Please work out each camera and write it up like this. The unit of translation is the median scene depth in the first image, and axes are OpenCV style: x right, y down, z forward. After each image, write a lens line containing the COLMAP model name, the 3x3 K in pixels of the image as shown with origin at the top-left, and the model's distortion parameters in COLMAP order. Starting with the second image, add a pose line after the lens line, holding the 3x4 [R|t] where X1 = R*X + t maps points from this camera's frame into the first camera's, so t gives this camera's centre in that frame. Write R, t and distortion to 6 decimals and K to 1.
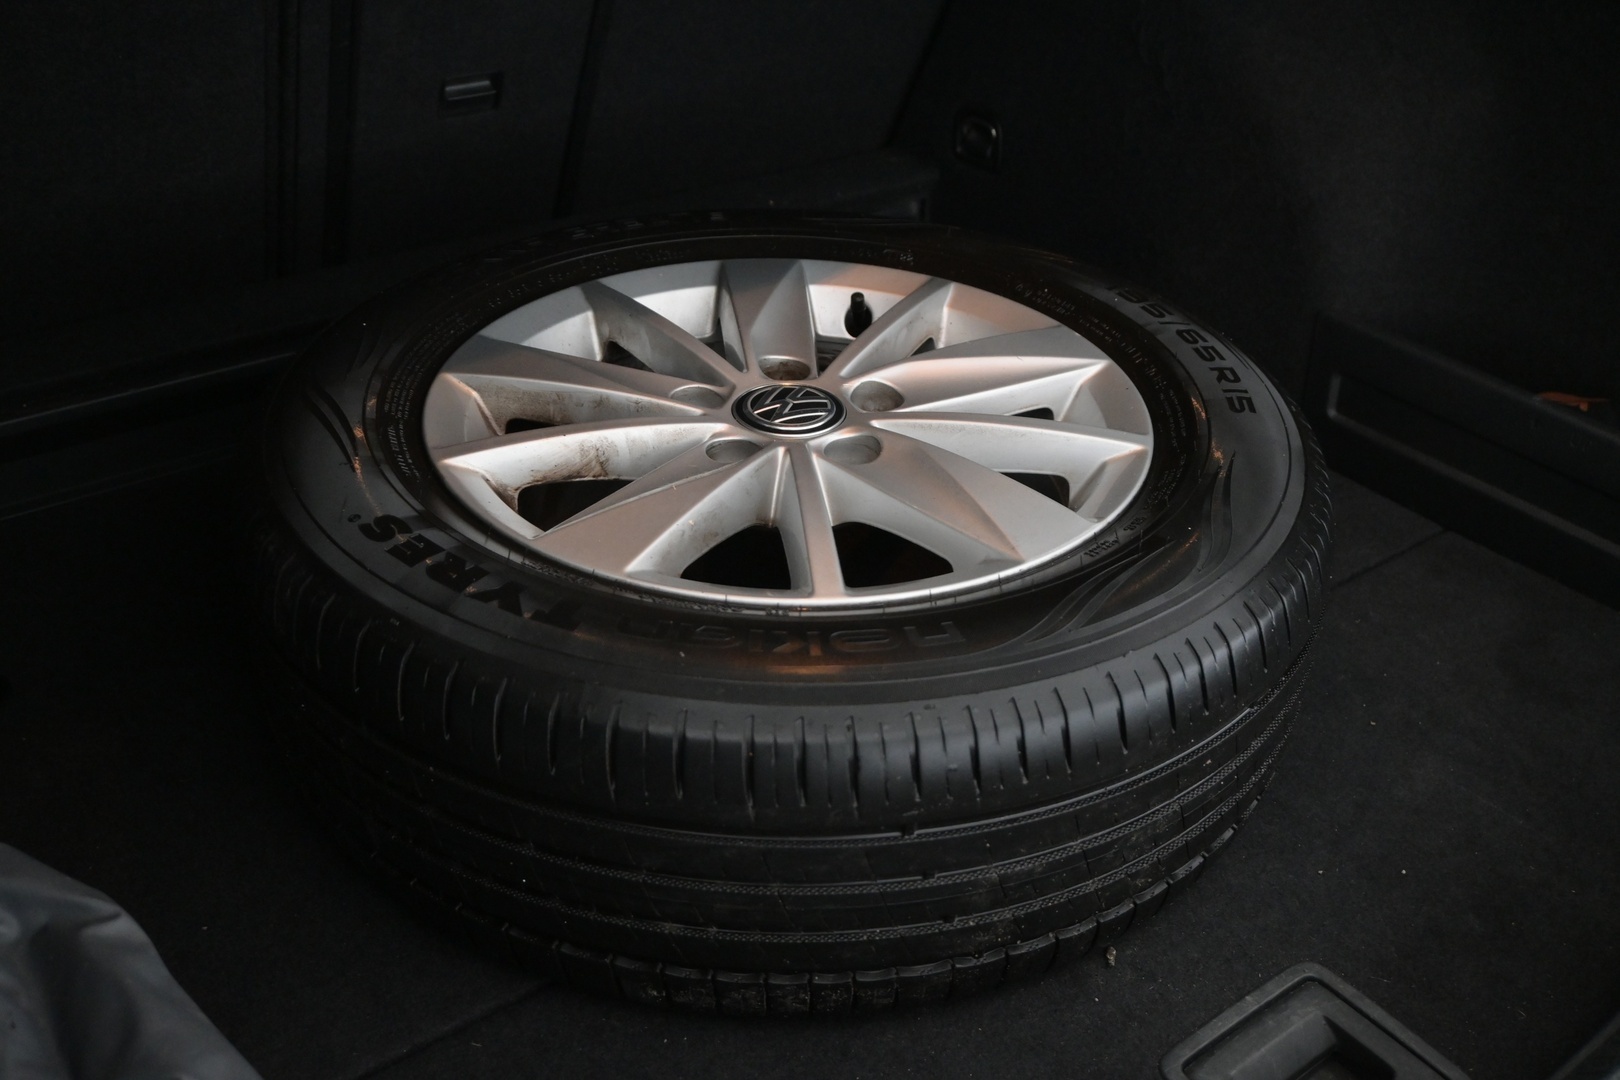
lens RADIAL K [[1489.0, 0, 810.0], [0, 1489.0, 540.0], [0, 0, 1]] dist [-0.013841, -0.007210]
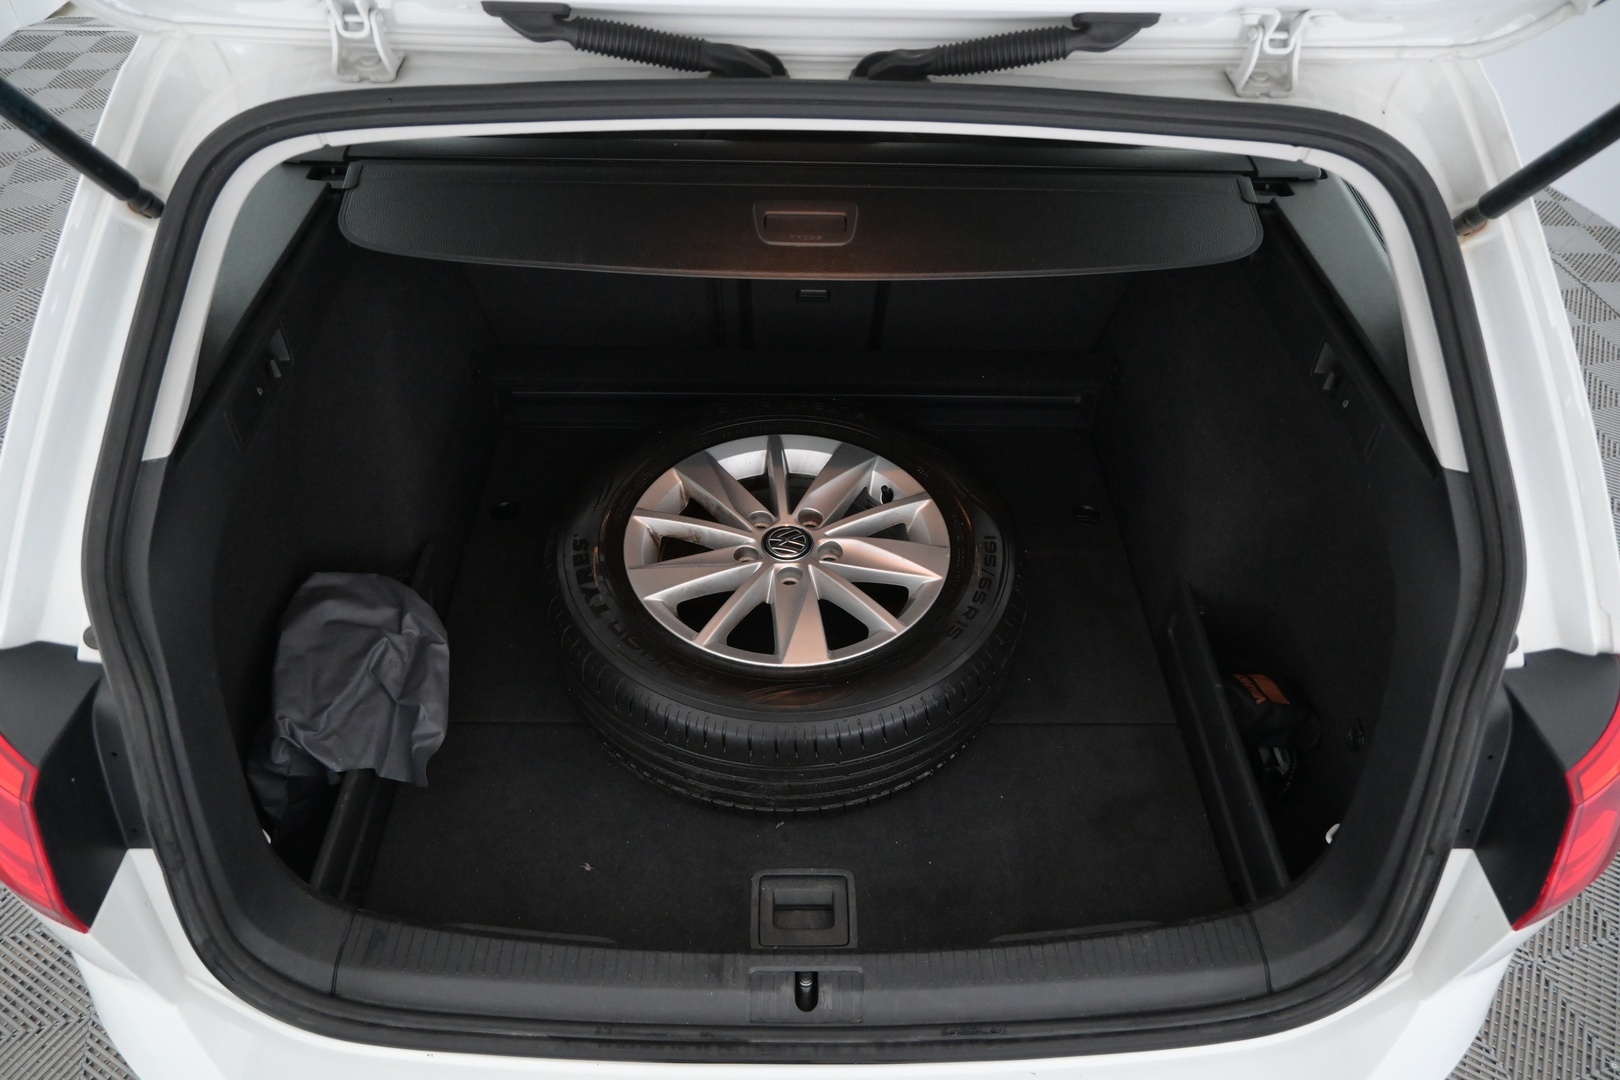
lens RADIAL K [[1105.5, 0, 810.0], [0, 1105.5, 540.0], [0, 0, 1]] dist [-0.003805, -0.002133]
pose [[0.814800, 0.398438, -0.421127, 0.753392], [-0.310993, 0.913438, 0.262515, -0.571623], [0.489269, -0.082930, 0.868181, -0.432307]]
